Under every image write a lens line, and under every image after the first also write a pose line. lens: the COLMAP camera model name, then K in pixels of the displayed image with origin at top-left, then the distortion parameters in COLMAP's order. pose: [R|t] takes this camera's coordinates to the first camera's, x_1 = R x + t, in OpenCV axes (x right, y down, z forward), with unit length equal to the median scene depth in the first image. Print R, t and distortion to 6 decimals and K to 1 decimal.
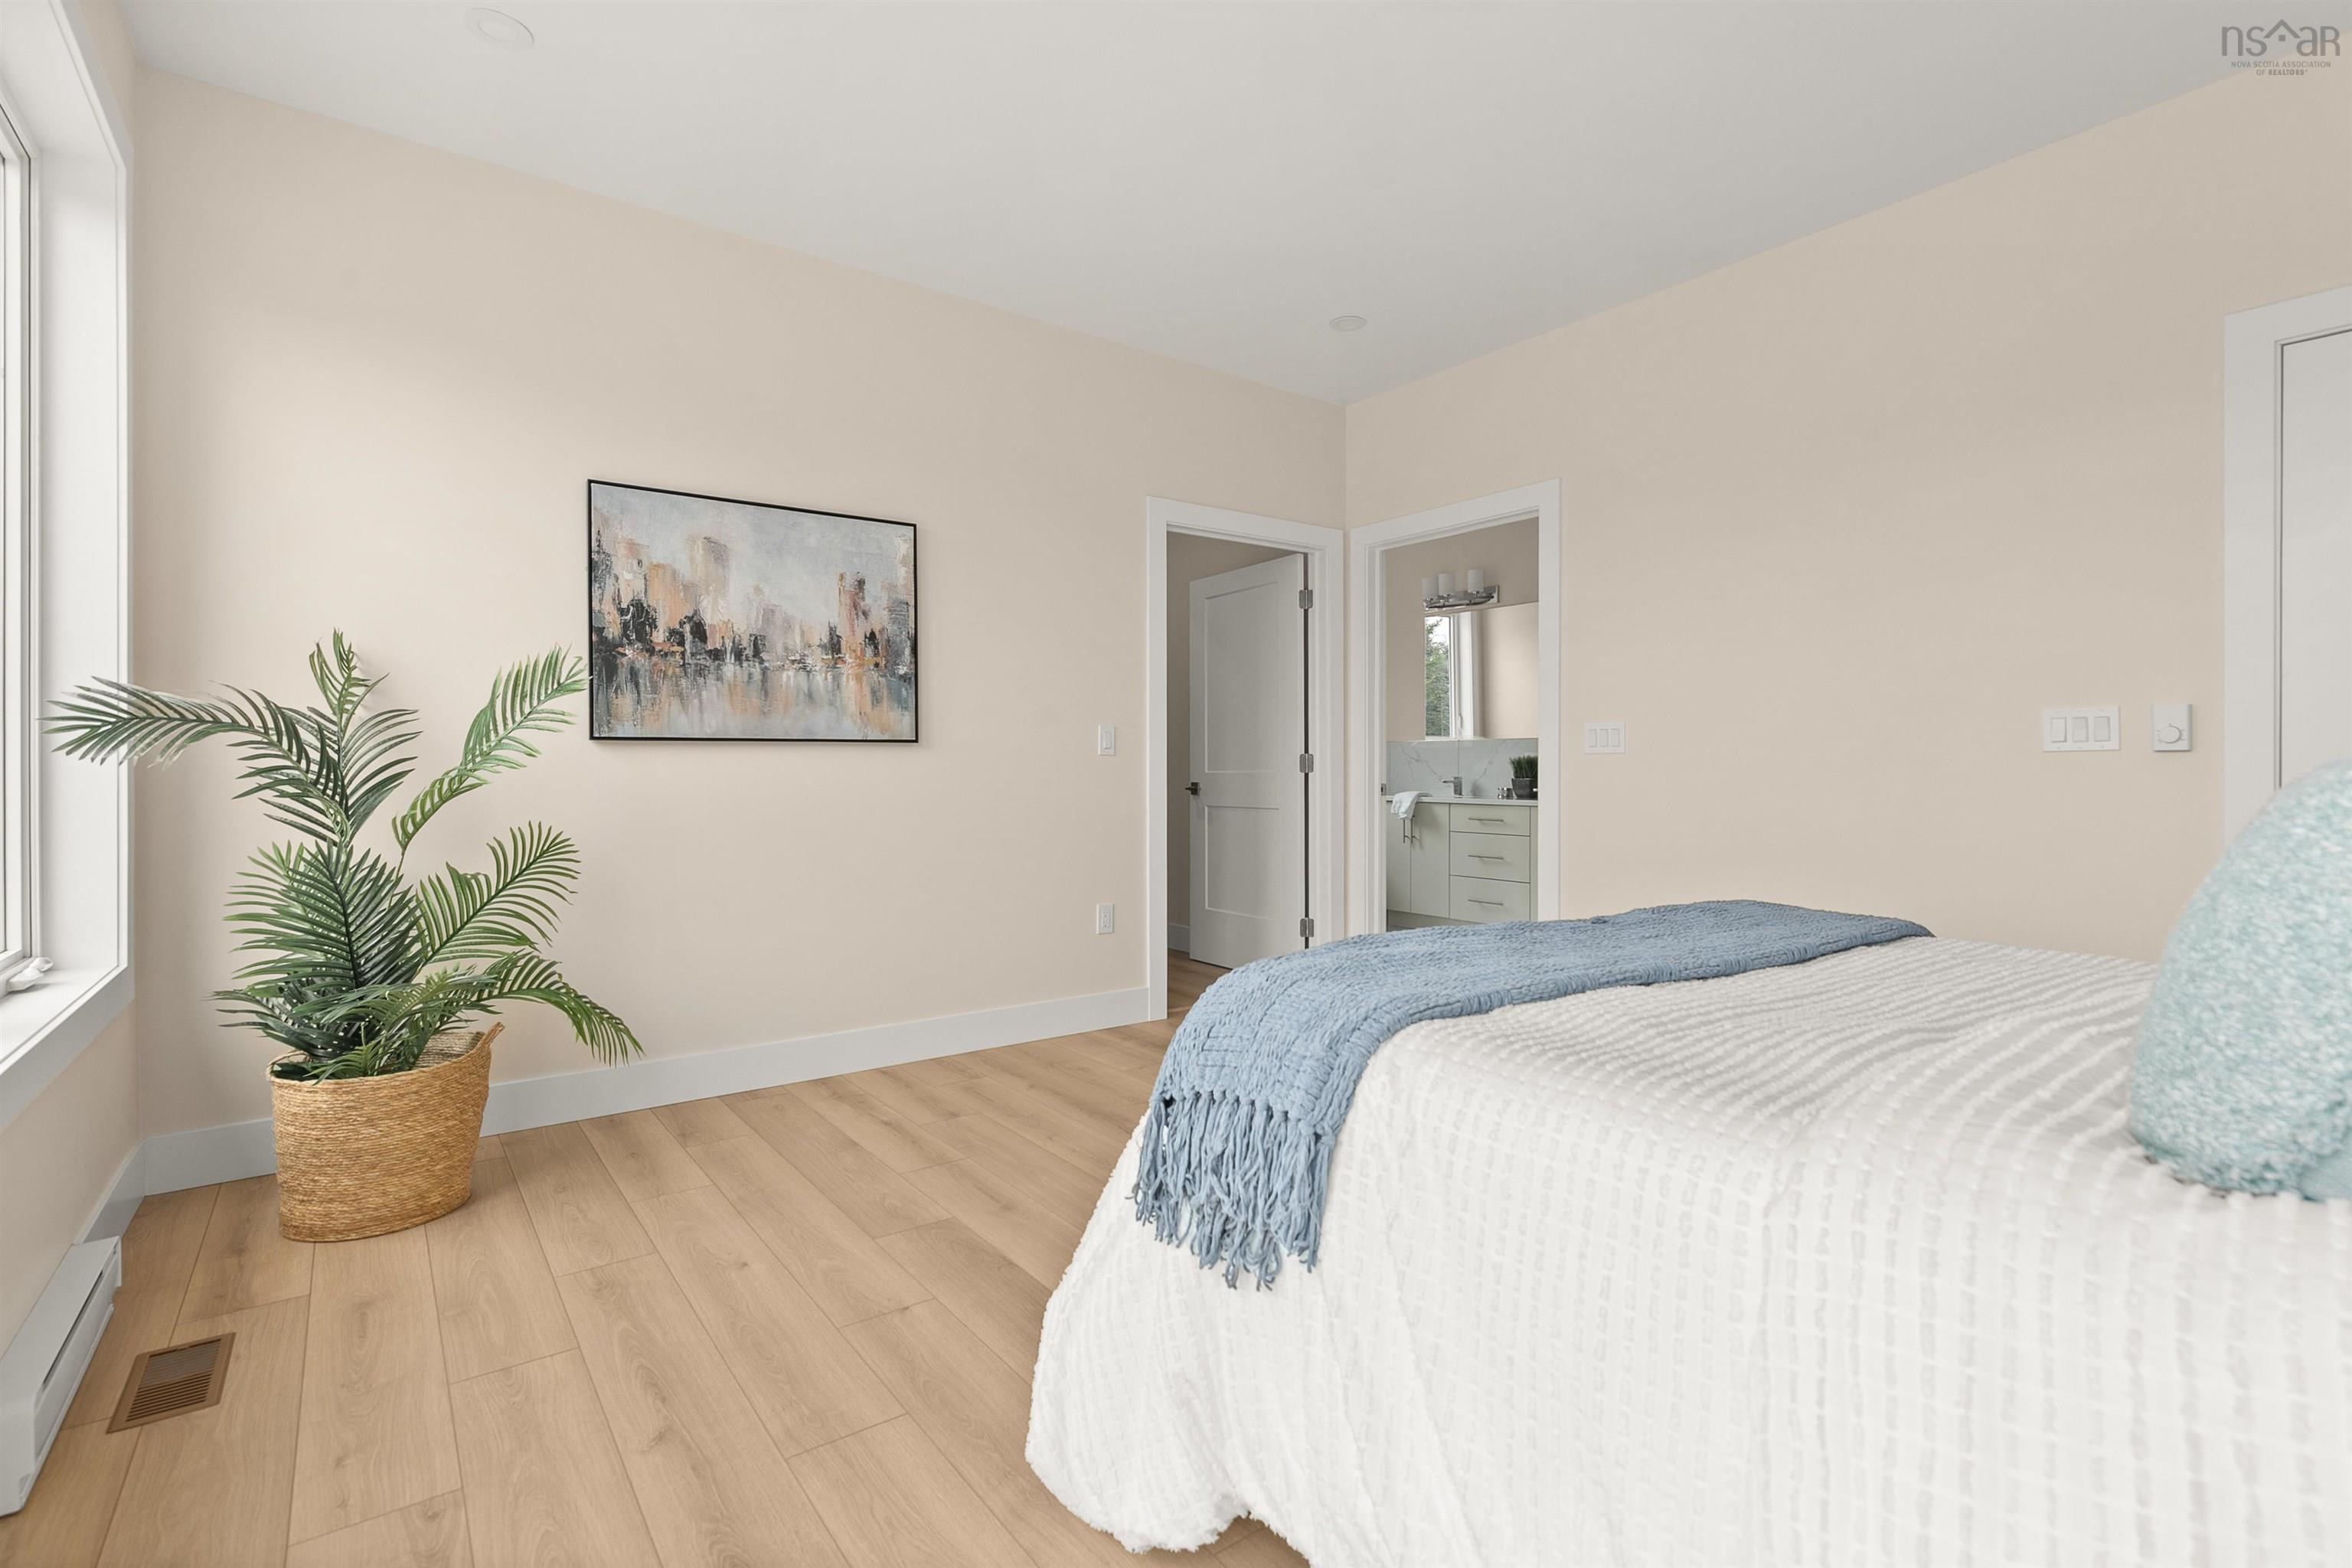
lens RADIAL K [[1071.0, 0, 1180.9], [0, 1071.0, 772.2], [0, 0, 1]] dist [0.010962, 0.000169]
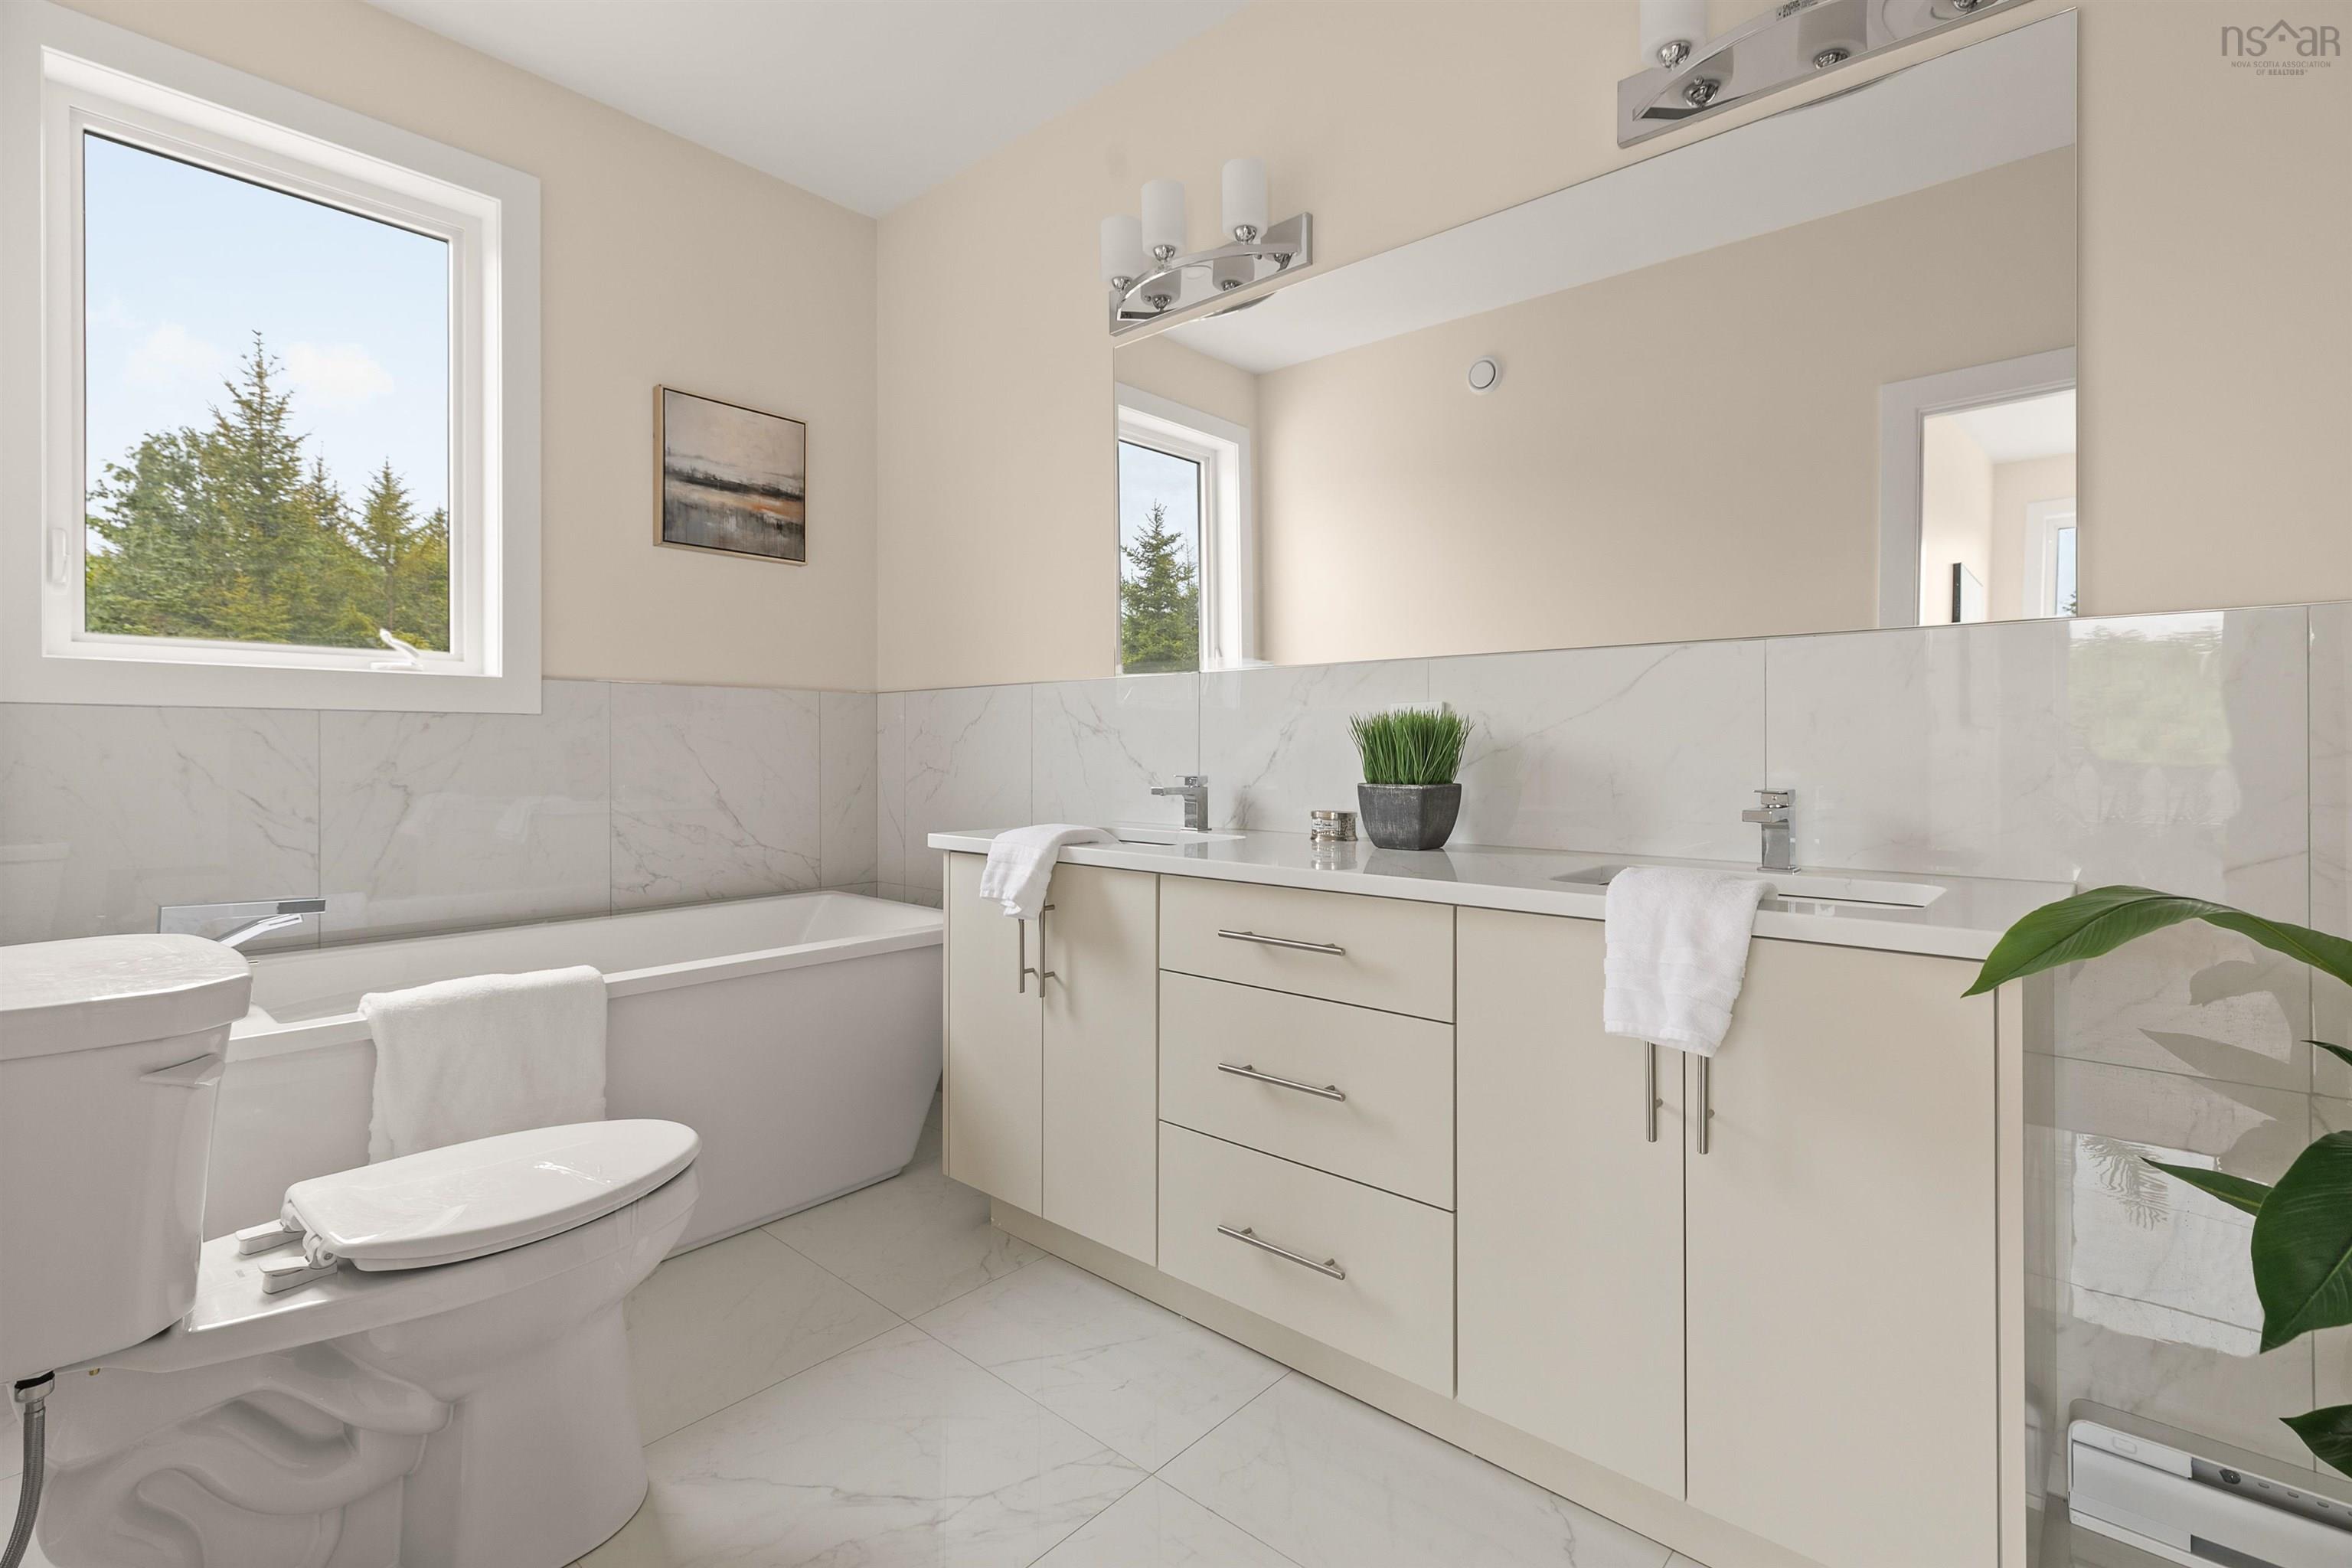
lens RADIAL K [[1071.0, 0, 1171.6], [0, 1071.0, 770.3], [0, 0, 1]] dist [0.010962, 0.000169]
pose [[0.979920, 0.004520, 0.199338, 0.233424], [-0.005067, 0.999985, 0.002235, 0.002090], [-0.199325, -0.003200, 0.979928, 0.851235]]
